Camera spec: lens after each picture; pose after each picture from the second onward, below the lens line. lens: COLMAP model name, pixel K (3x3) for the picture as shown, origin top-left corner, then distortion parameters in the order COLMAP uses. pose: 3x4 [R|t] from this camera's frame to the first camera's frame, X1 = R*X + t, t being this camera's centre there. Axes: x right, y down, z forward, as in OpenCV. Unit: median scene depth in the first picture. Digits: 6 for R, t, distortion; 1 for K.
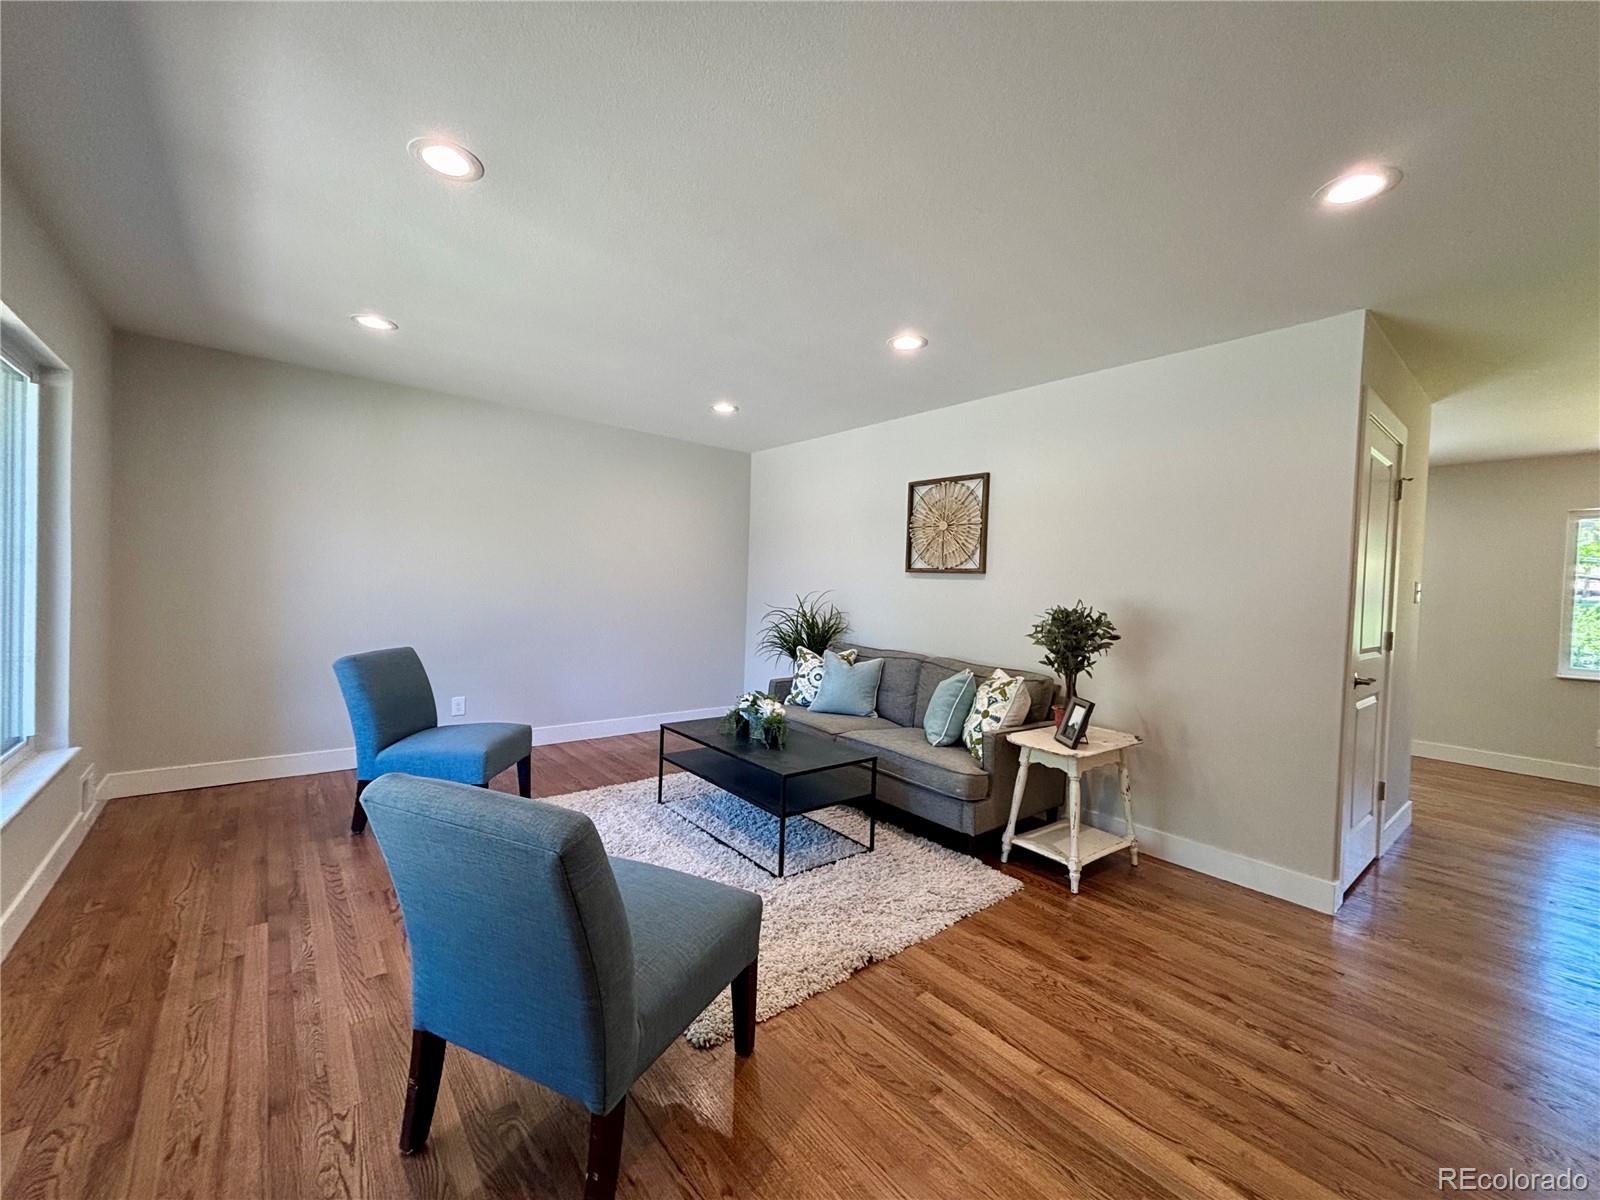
lens RADIAL K [[641.5, 0, 798.4], [0, 641.5, 597.8], [0, 0, 1]] dist [-0.002925, 0.001688]
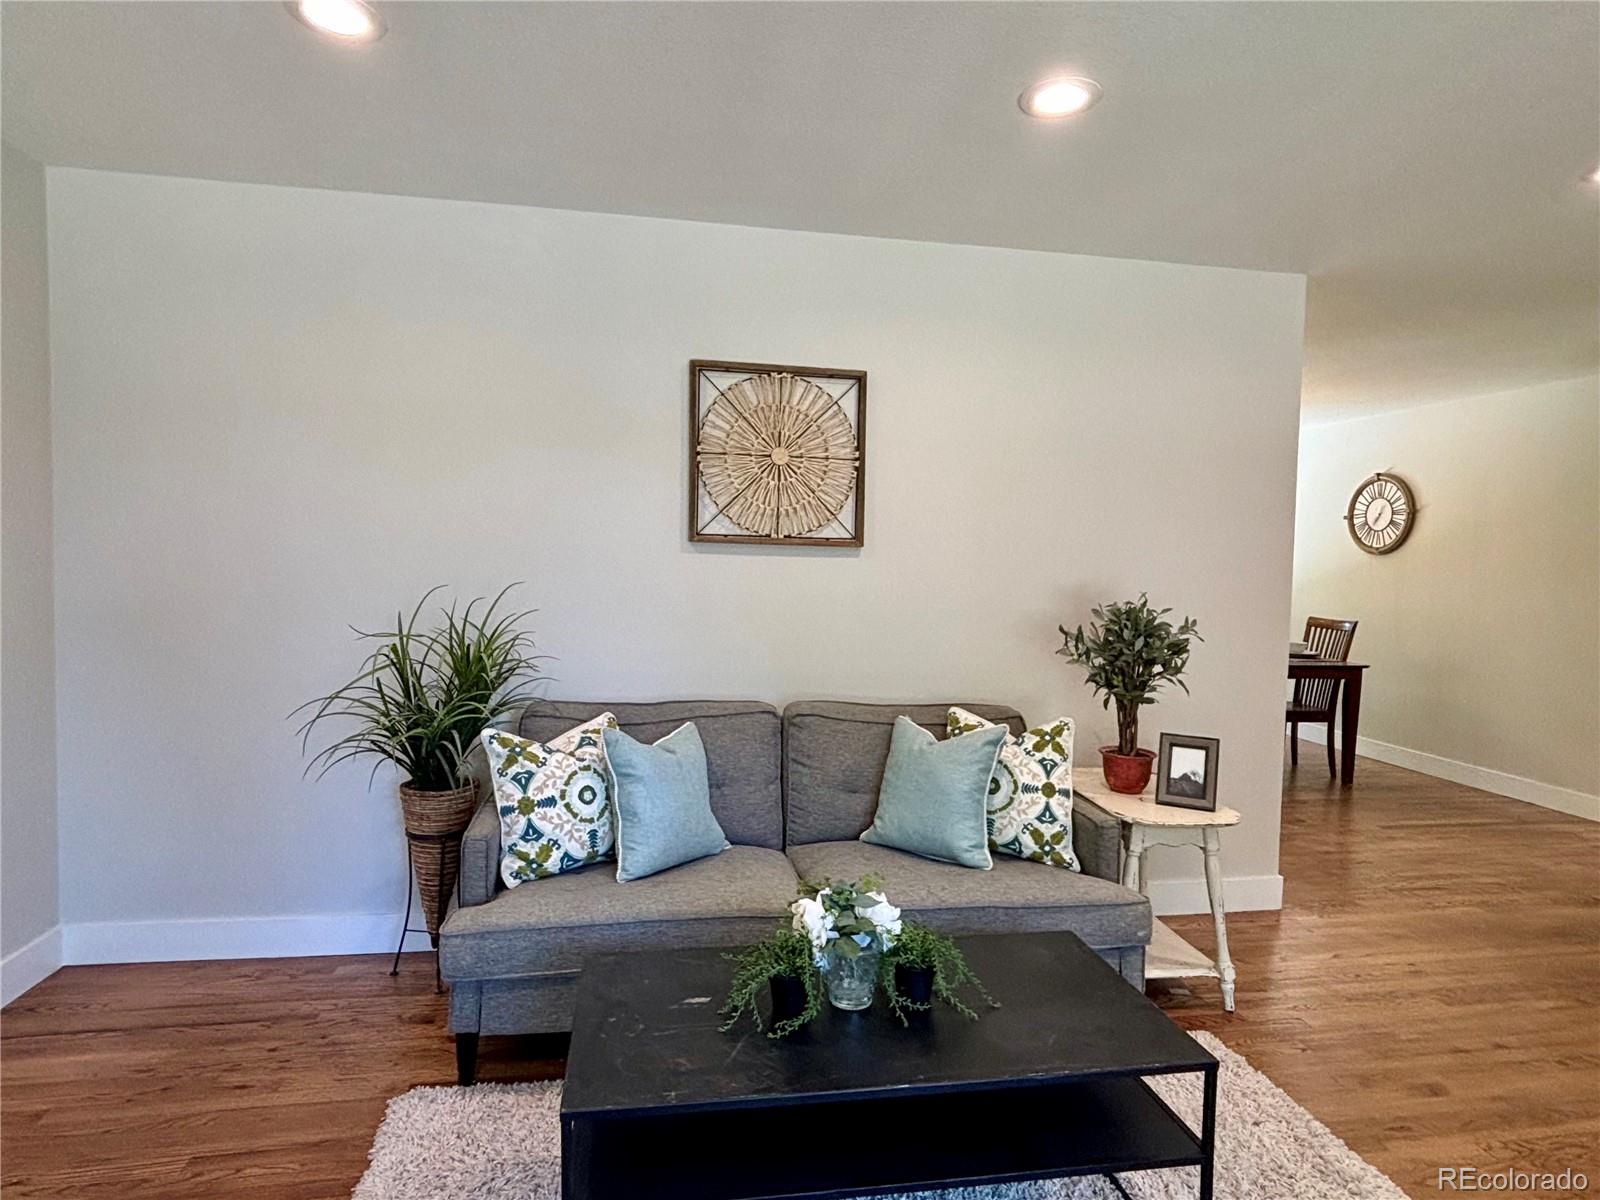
lens RADIAL K [[890.0, 0, 796.6], [0, 890.0, 593.5], [0, 0, 1]] dist [0.013673, -0.011428]
pose [[0.500978, -0.066227, 0.862922, -0.427548], [0.017677, 0.997643, 0.066304, -0.048921], [-0.865279, -0.017964, 0.500968, 0.633502]]
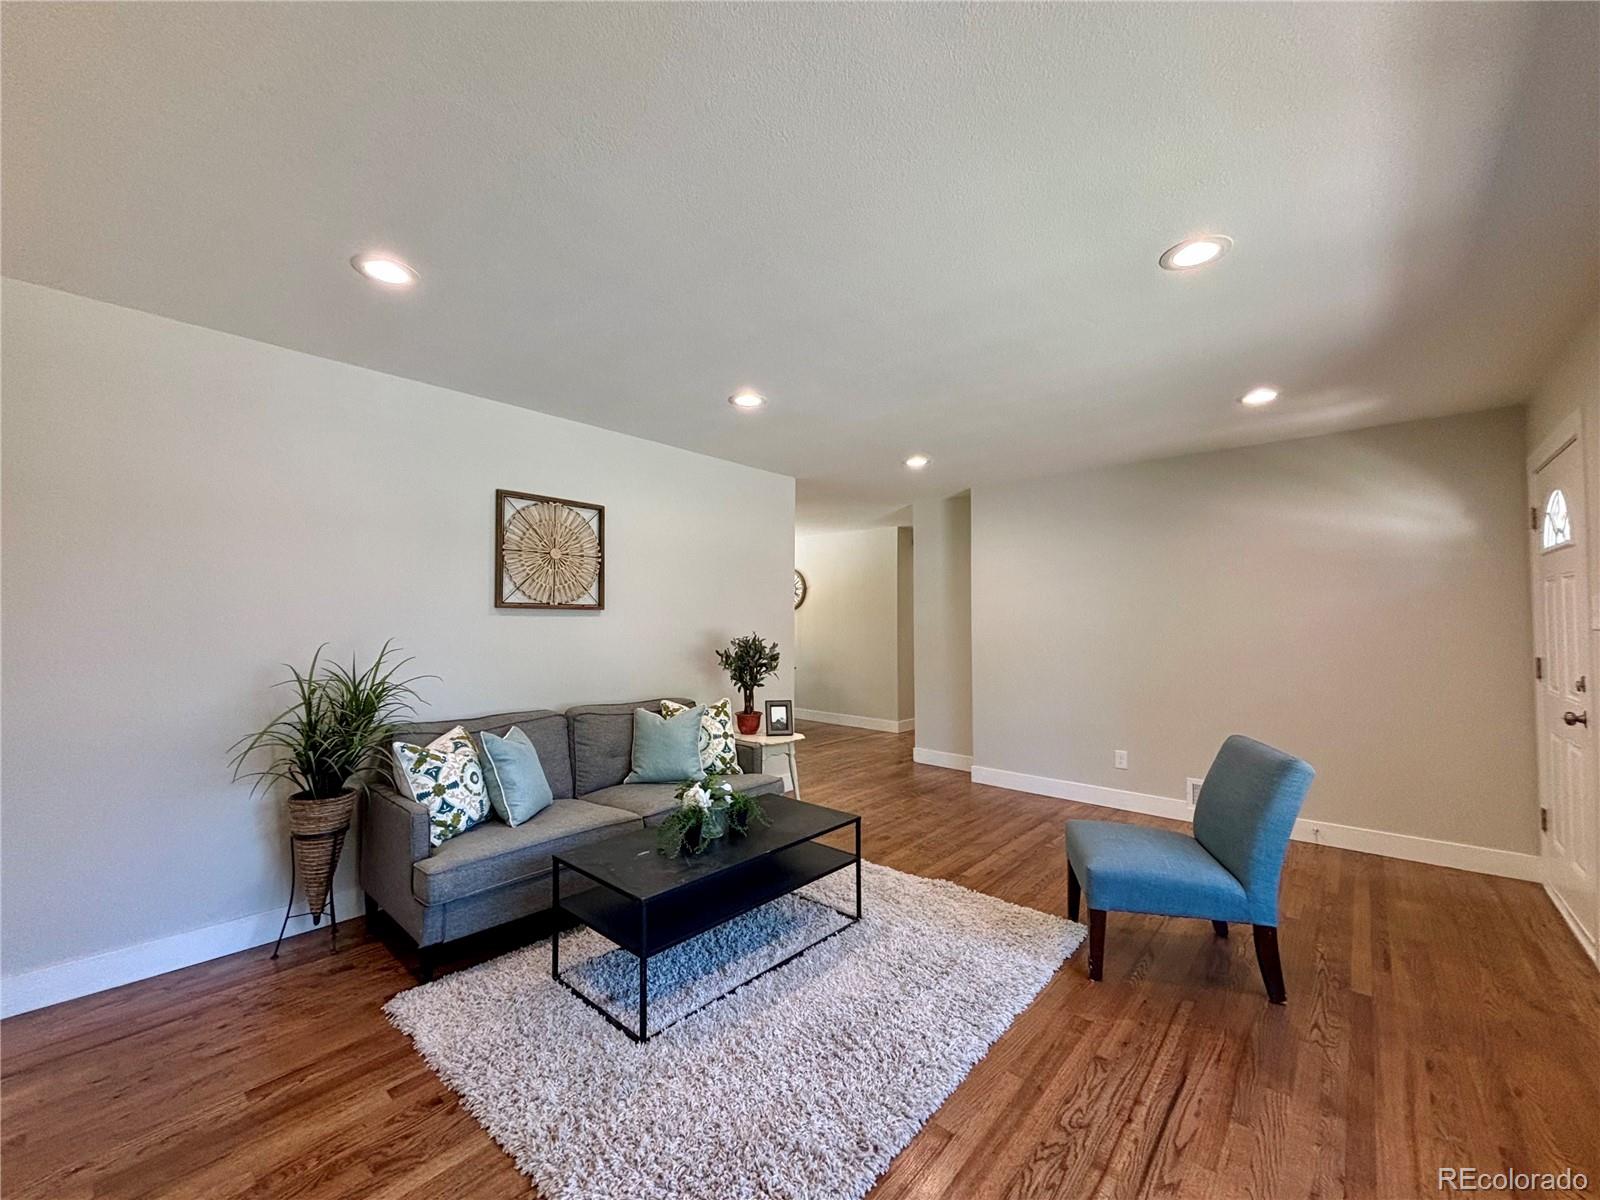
lens RADIAL K [[641.5, 0, 791.4], [0, 641.5, 600.7], [0, 0, 1]] dist [-0.002925, 0.001688]
pose [[-0.143964, -0.013077, 0.989497, -0.686233], [0.014725, 0.999774, 0.015355, -0.060402], [-0.989473, 0.016781, -0.143739, 0.837567]]
